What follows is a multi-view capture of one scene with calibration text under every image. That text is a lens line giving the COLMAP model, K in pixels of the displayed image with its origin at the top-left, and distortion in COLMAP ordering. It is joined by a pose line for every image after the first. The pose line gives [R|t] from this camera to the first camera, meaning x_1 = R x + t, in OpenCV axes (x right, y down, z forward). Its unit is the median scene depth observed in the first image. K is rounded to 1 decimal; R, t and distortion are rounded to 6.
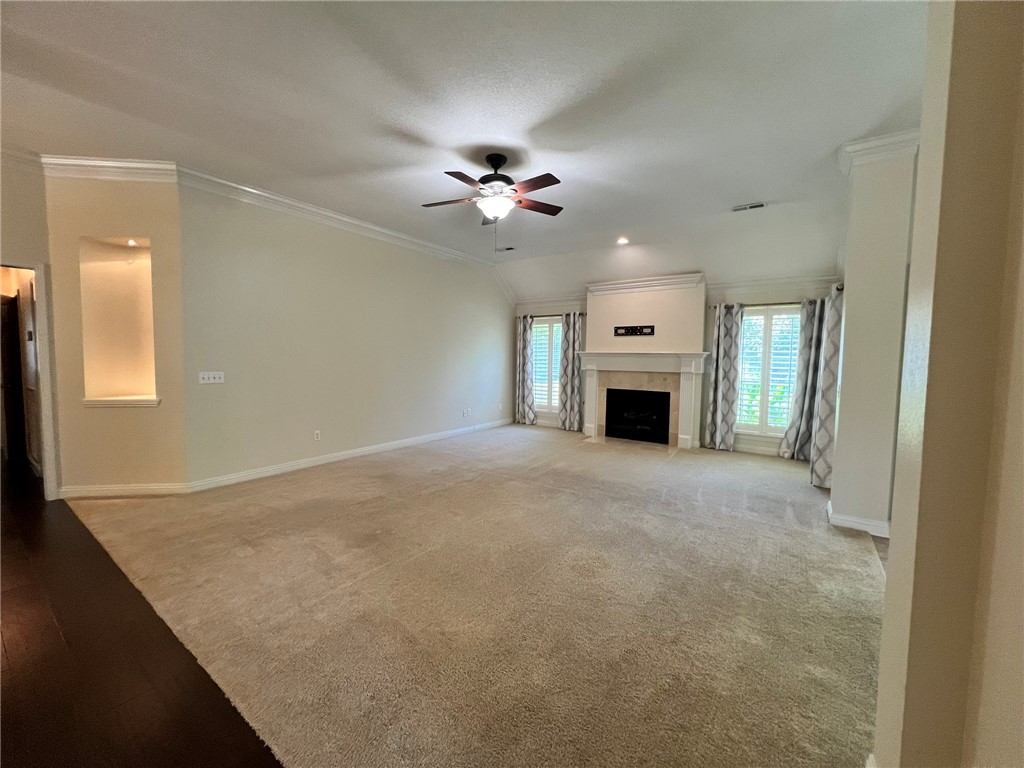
lens RADIAL K [[410.3, 0, 511.5], [0, 410.3, 381.9], [0, 0, 1]] dist [-0.003775, 0.001433]
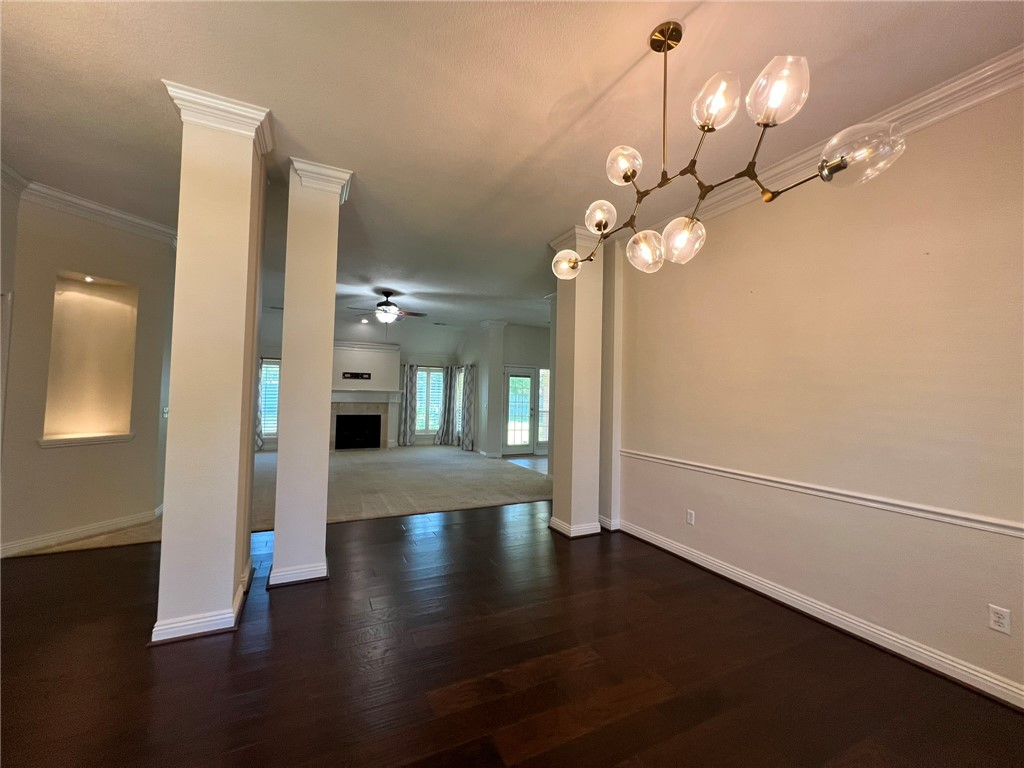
lens RADIAL K [[413.6, 0, 510.9], [0, 413.6, 378.3], [0, 0, 1]] dist [-0.006137, 0.001547]
pose [[0.471285, 0.035756, 0.881256, -0.779394], [0.043262, 0.997038, -0.063590, 0.006550], [-0.880919, 0.068094, 0.468342, -0.216921]]
